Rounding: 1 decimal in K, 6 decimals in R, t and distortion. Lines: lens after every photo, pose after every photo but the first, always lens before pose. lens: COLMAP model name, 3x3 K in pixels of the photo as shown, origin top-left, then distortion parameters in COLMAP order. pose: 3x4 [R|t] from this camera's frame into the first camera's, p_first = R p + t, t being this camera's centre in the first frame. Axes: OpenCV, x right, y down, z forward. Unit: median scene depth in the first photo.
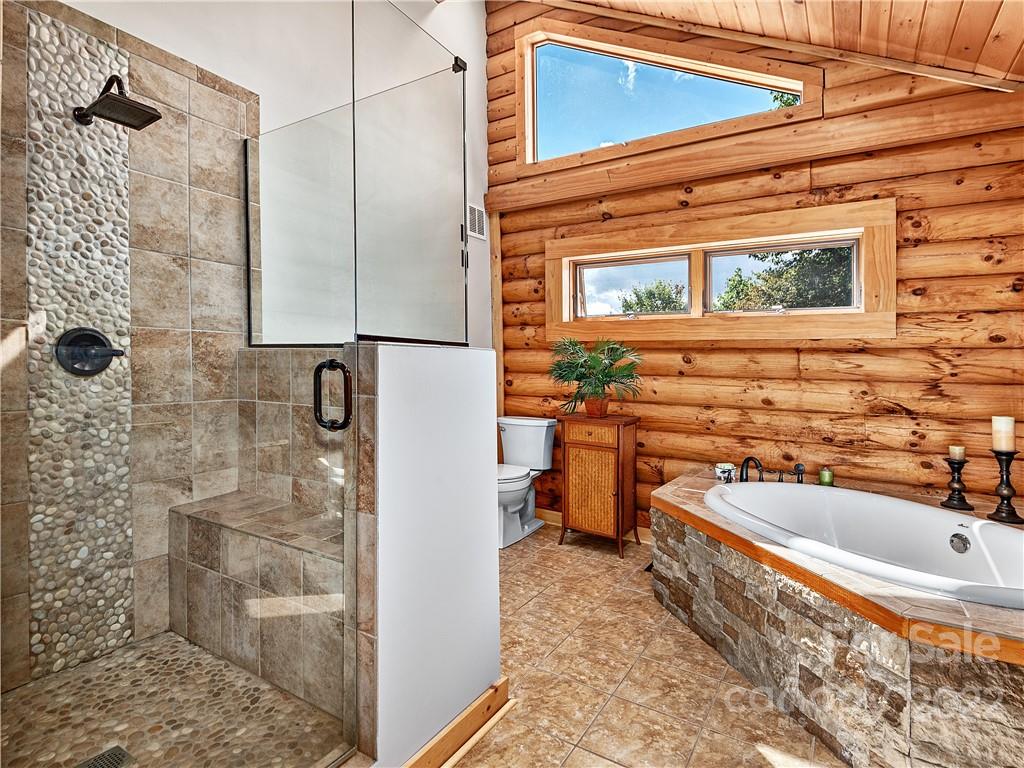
lens RADIAL K [[541.0, 0, 492.4], [0, 541.0, 356.8], [0, 0, 1]] dist [0.002709, -0.004892]
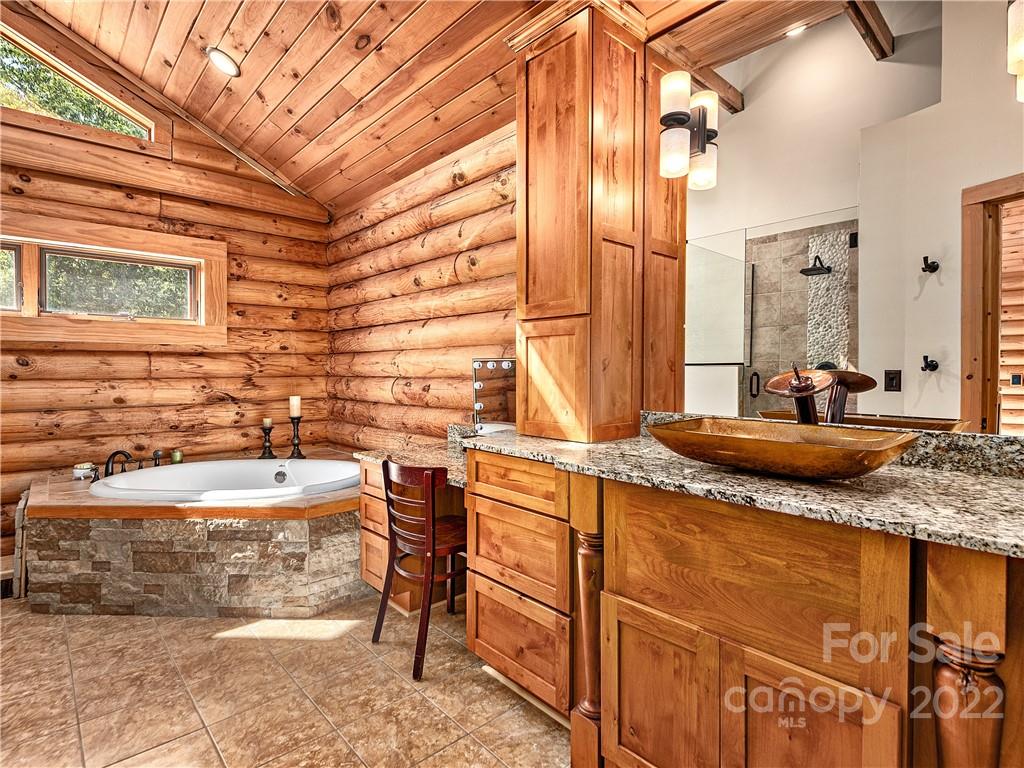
lens RADIAL K [[541.0, 0, 513.4], [0, 541.0, 378.3], [0, 0, 1]] dist [0.002709, -0.004892]
pose [[0.266644, -0.033943, 0.963197, -0.374067], [-0.002742, 0.999349, 0.035976, -0.003231], [-0.963791, -0.012234, 0.266378, -0.062287]]
